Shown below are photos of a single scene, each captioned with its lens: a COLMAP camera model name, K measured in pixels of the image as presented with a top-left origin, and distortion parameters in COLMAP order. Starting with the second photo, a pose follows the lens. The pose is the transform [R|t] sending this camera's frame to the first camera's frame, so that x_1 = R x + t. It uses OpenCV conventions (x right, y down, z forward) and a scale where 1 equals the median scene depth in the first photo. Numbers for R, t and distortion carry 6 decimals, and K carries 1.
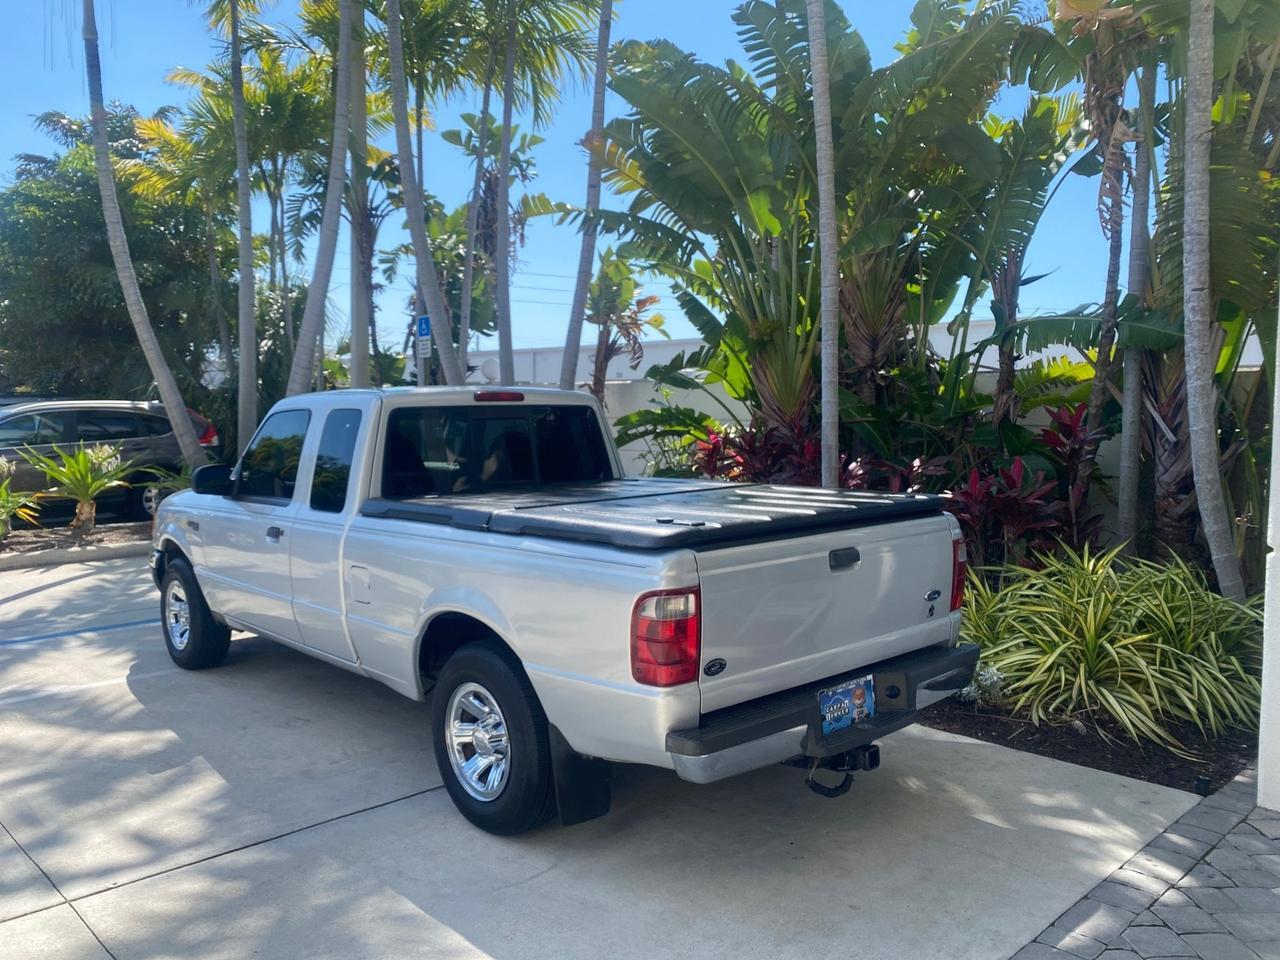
lens RADIAL K [[982.6, 0, 639.3], [0, 982.6, 472.9], [0, 0, 1]] dist [0.030232, -0.036248]
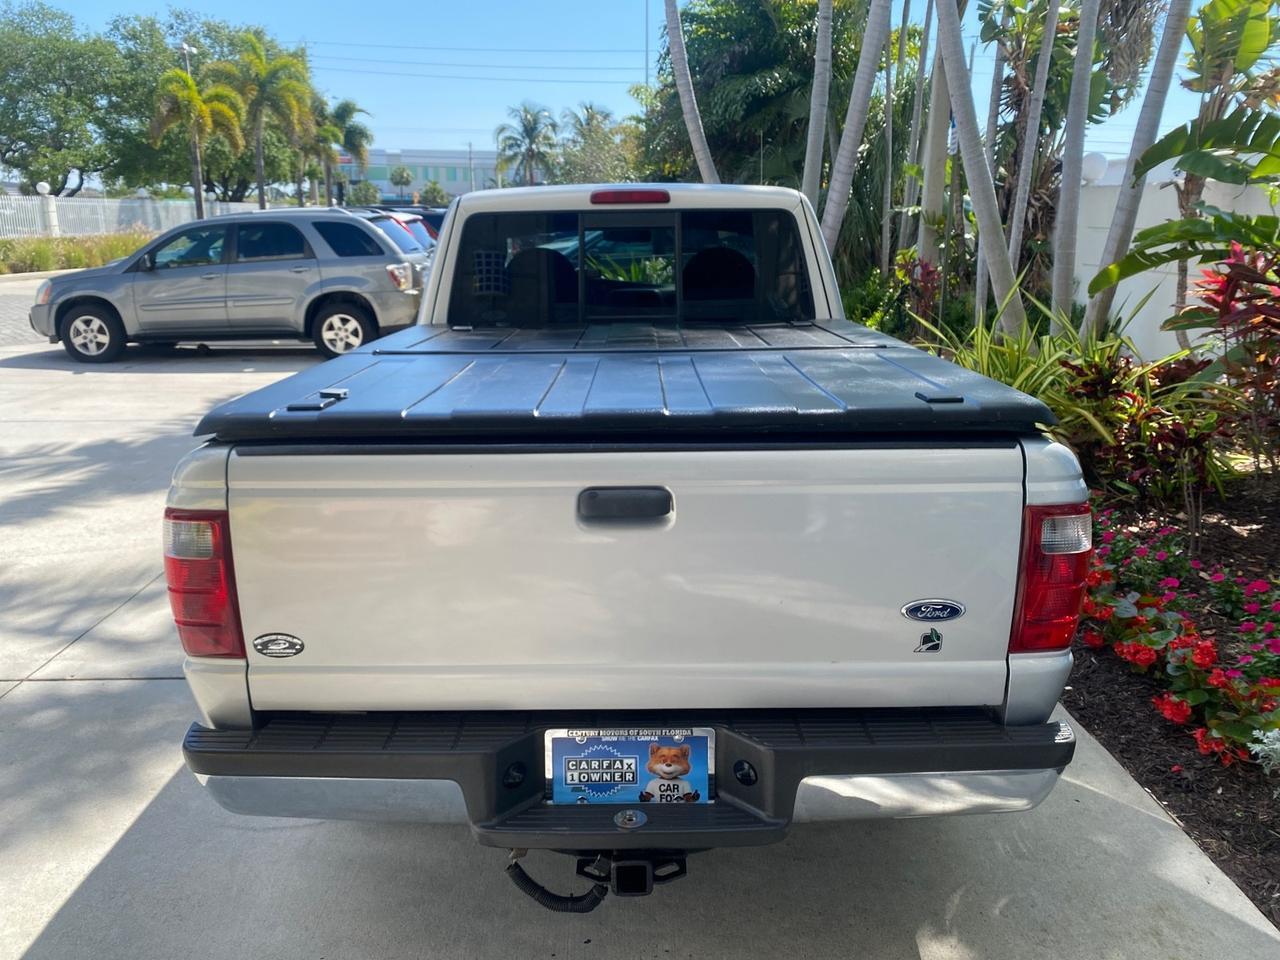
lens RADIAL K [[992.7, 0, 640.9], [0, 992.7, 471.9], [0, 0, 1]] dist [0.005881, 0.001702]
pose [[0.744046, 0.162788, -0.647993, 0.241446], [-0.043917, 0.979682, 0.195688, -0.014022], [0.666683, -0.117144, 0.736078, 0.275136]]
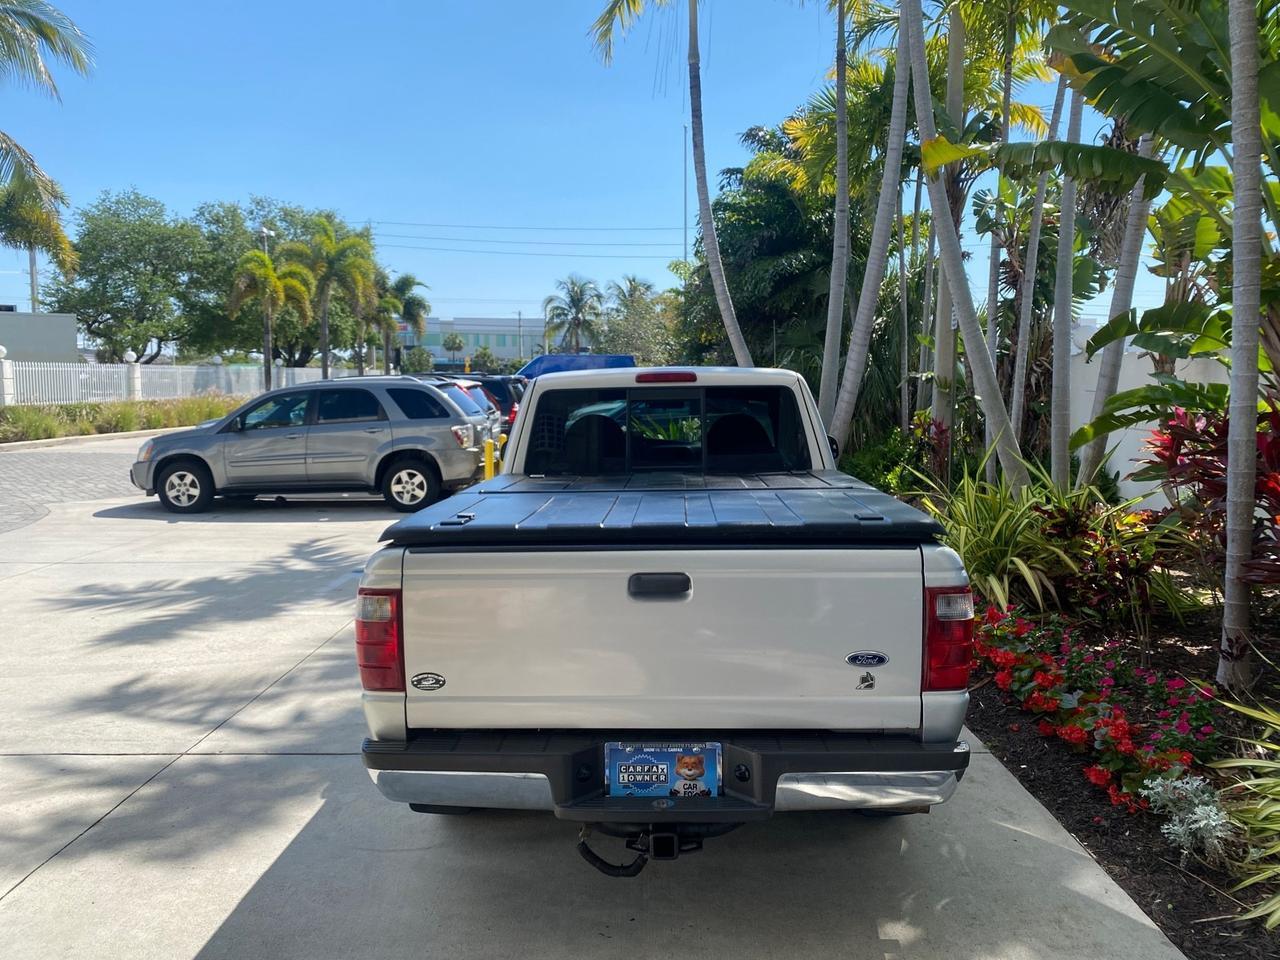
lens RADIAL K [[982.9, 0, 641.2], [0, 982.9, 476.6], [0, 0, 1]] dist [0.029352, -0.035784]
pose [[0.716754, 0.062475, -0.694522, 0.324762], [-0.041145, 0.998032, 0.047314, -0.016139], [0.696112, -0.005336, 0.717914, 0.187600]]
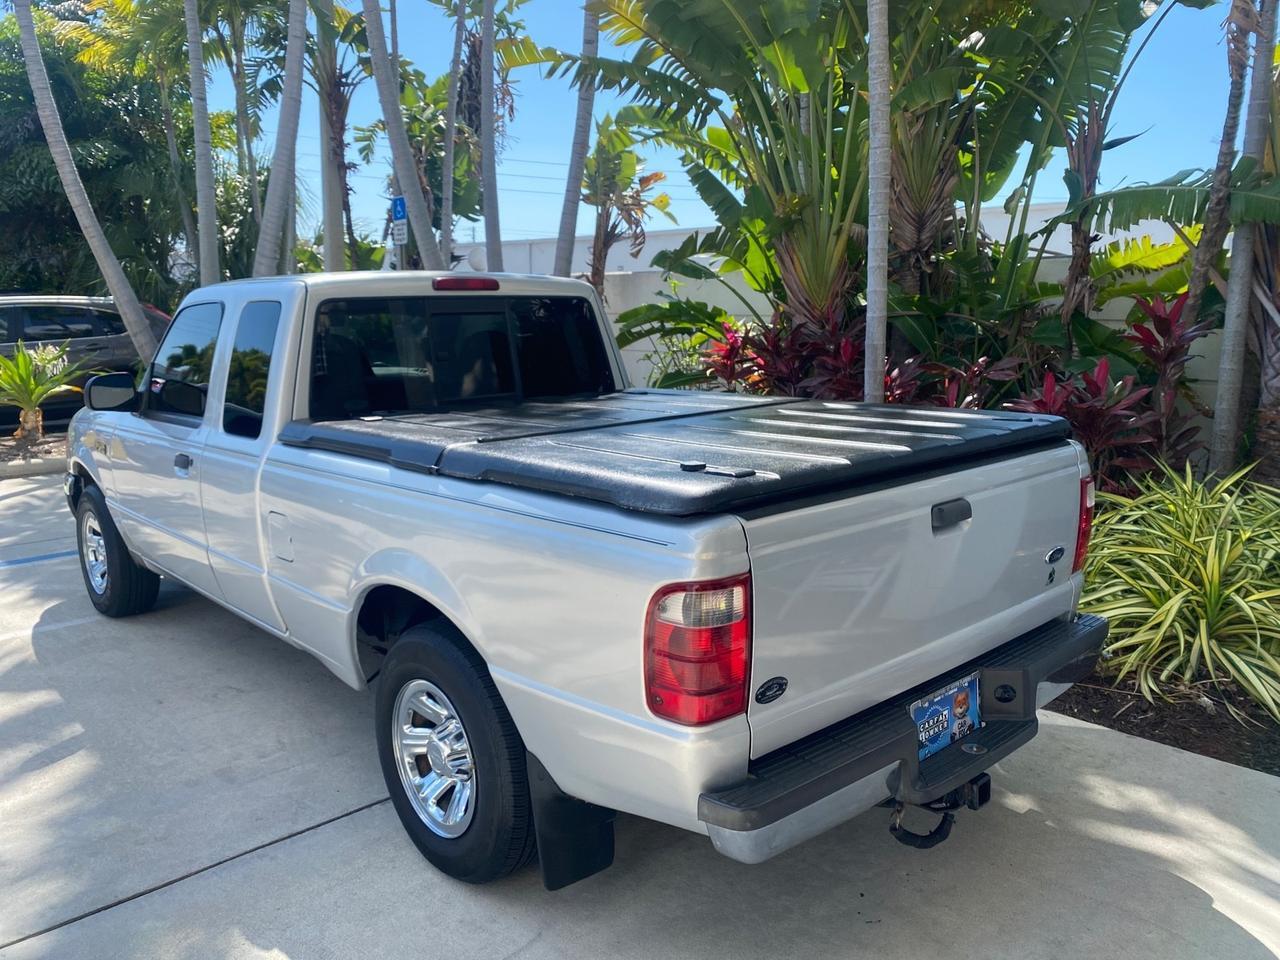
lens RADIAL K [[982.9, 0, 641.2], [0, 982.9, 476.6], [0, 0, 1]] dist [0.029352, -0.035784]
pose [[0.999994, -0.003550, 0.000116, -0.004040], [0.003517, 0.994192, 0.107566, -0.006628], [-0.000497, -0.107565, 0.994198, 0.137224]]
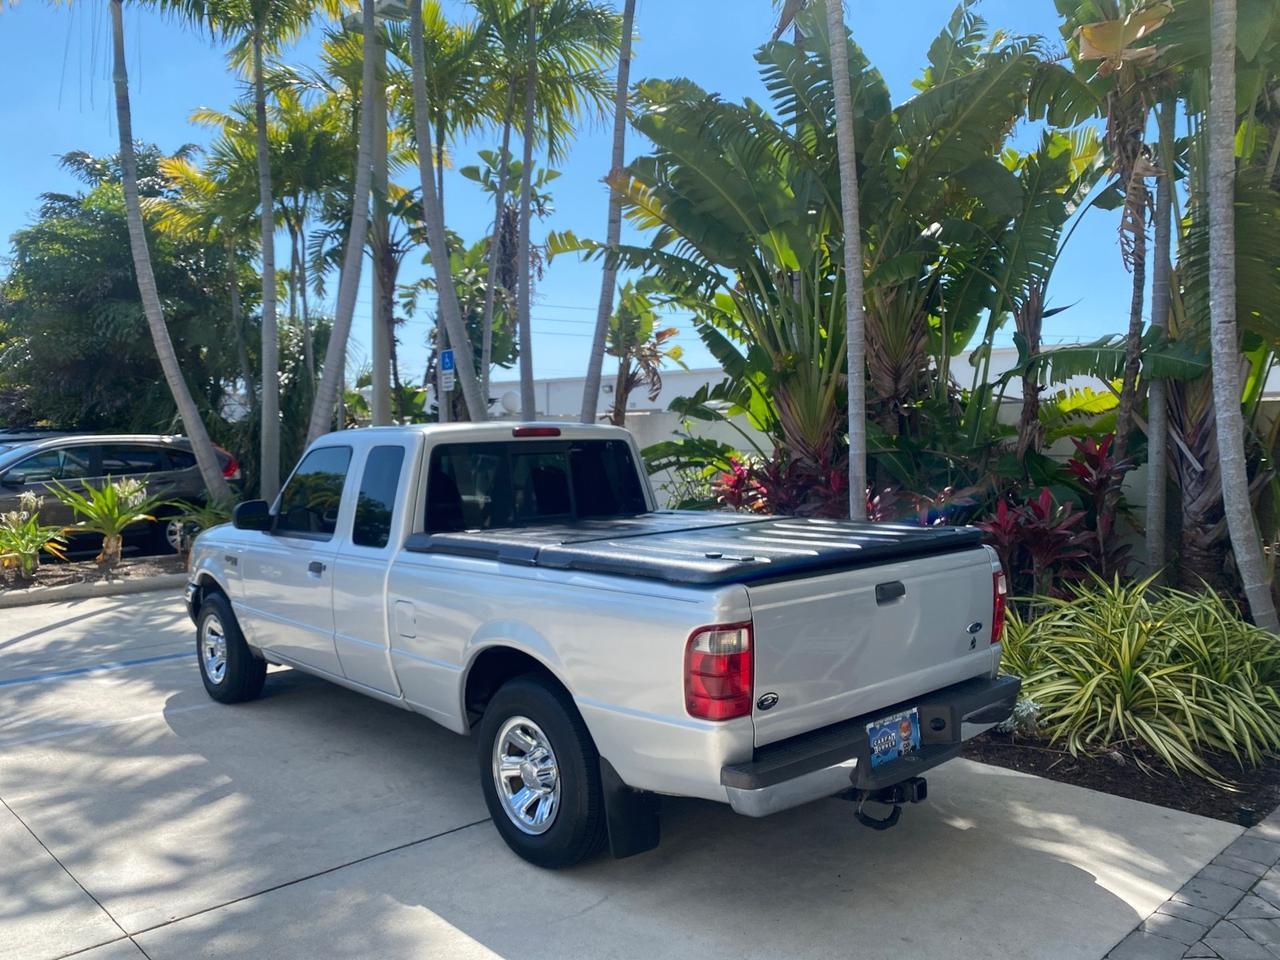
lens RADIAL K [[982.9, 0, 641.2], [0, 982.9, 476.6], [0, 0, 1]] dist [0.029352, -0.035784]
pose [[0.999951, -0.005903, -0.007959, -0.016894], [0.005697, 0.999654, -0.025698, -0.003115], [0.008108, 0.025651, 0.999638, -0.008182]]
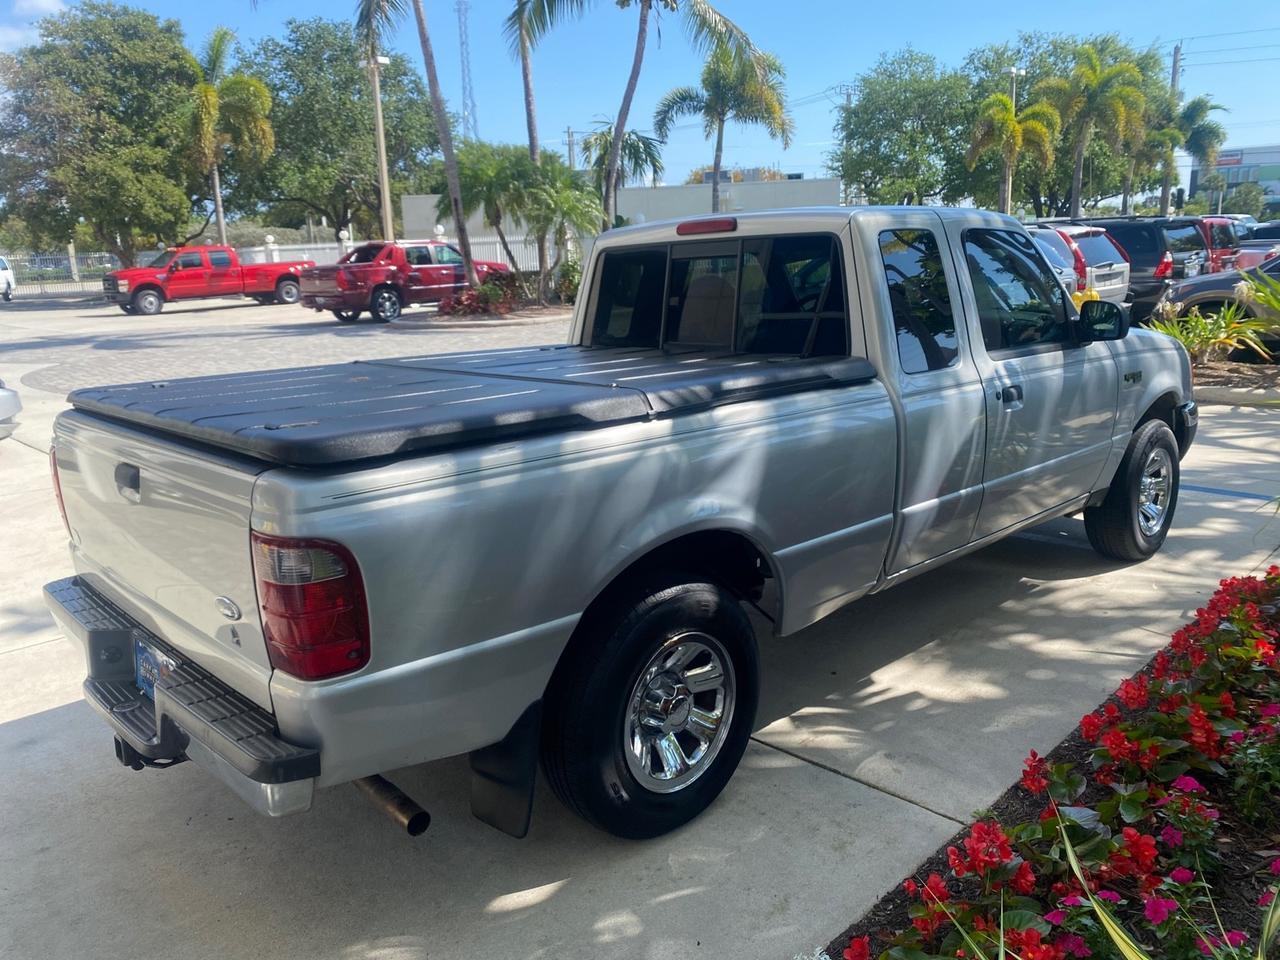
lens RADIAL K [[982.9, 0, 641.2], [0, 982.9, 476.6], [0, 0, 1]] dist [0.029352, -0.035784]
pose [[0.035746, 0.219838, -0.974881, 0.433155], [-0.027416, 0.975353, 0.218939, -0.042825], [0.998985, 0.018901, 0.040892, 0.677165]]
